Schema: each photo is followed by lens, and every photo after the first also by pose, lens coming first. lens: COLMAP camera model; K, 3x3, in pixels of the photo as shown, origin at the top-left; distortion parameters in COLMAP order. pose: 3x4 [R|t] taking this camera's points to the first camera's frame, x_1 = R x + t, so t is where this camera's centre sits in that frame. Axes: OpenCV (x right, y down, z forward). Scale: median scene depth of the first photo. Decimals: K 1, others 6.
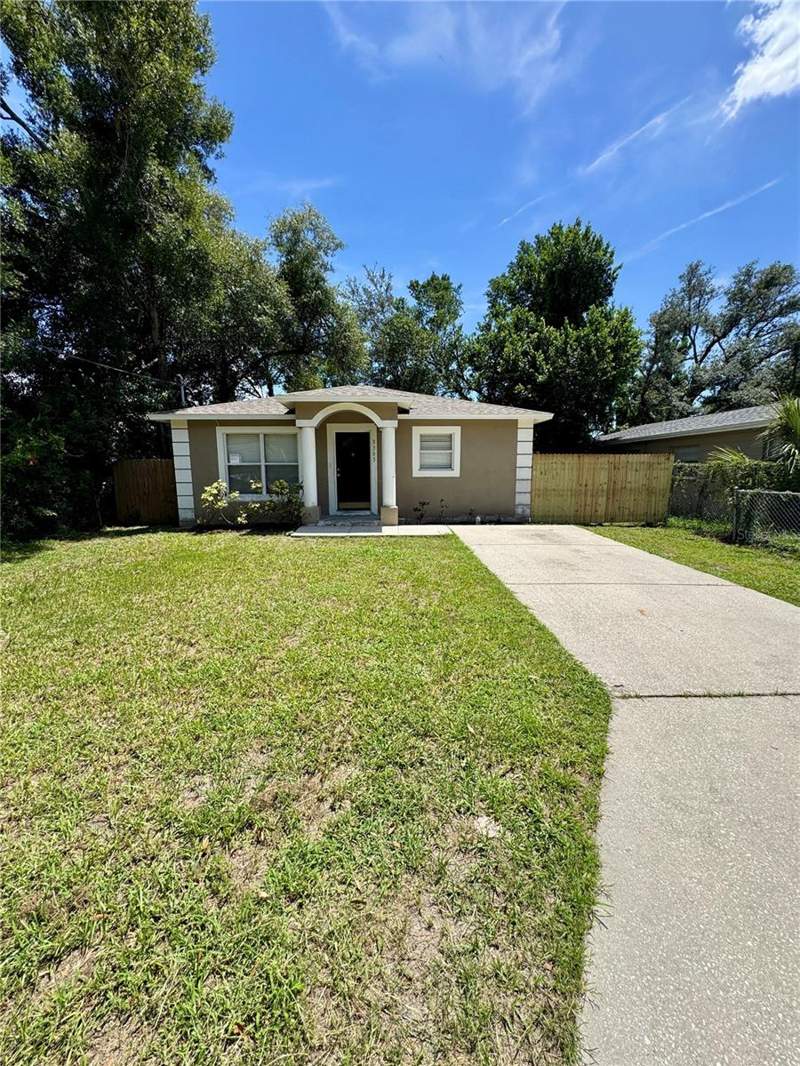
lens RADIAL K [[426.5, 0, 400.0], [0, 426.5, 533.0], [0, 0, 1]] dist [-0.000450, 0.000330]
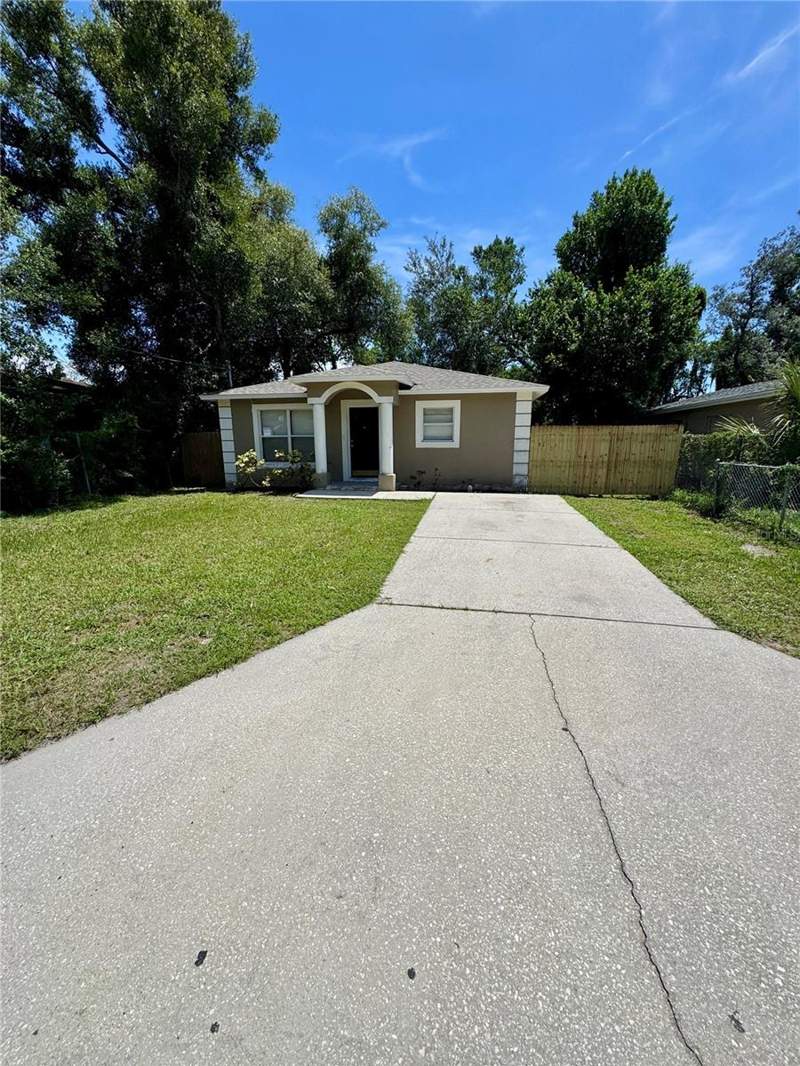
lens RADIAL K [[426.5, 0, 400.0], [0, 426.5, 533.0], [0, 0, 1]] dist [-0.000450, 0.000330]
pose [[0.977459, 0.045008, -0.206272, 0.225658], [-0.031327, 0.997116, 0.069118, 0.012689], [0.208788, -0.061098, 0.976051, -0.094500]]
